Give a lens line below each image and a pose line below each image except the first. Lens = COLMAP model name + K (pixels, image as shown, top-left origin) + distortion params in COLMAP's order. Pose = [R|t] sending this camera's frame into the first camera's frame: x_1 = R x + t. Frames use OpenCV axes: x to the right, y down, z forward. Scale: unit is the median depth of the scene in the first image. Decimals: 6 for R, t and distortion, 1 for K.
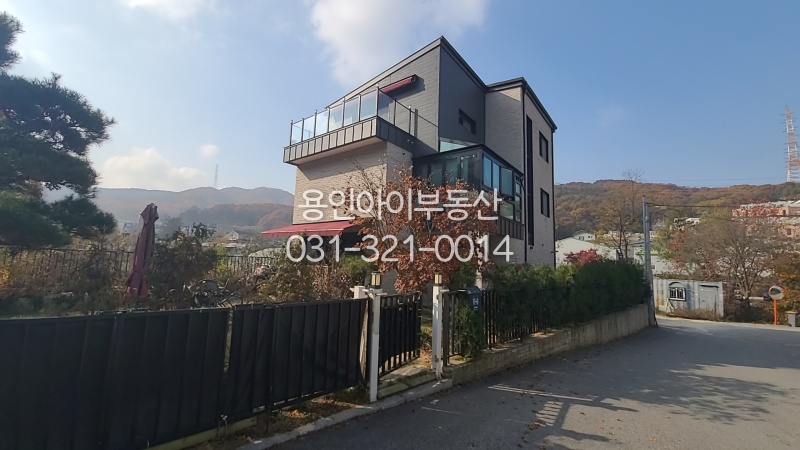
lens RADIAL K [[323.1, 0, 400.7], [0, 323.1, 225.6], [0, 0, 1]] dist [0.009287, -0.006541]
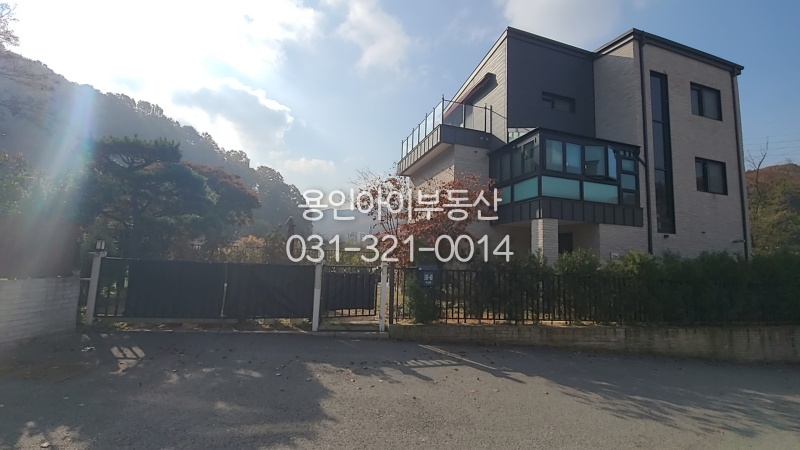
lens RADIAL K [[323.1, 0, 400.7], [0, 323.1, 225.6], [0, 0, 1]] dist [0.009287, -0.006541]
pose [[0.819642, -0.063515, -0.569344, 0.383296], [0.053791, 0.997977, -0.033893, 0.039691], [0.570345, -0.002846, 0.821401, -0.008579]]
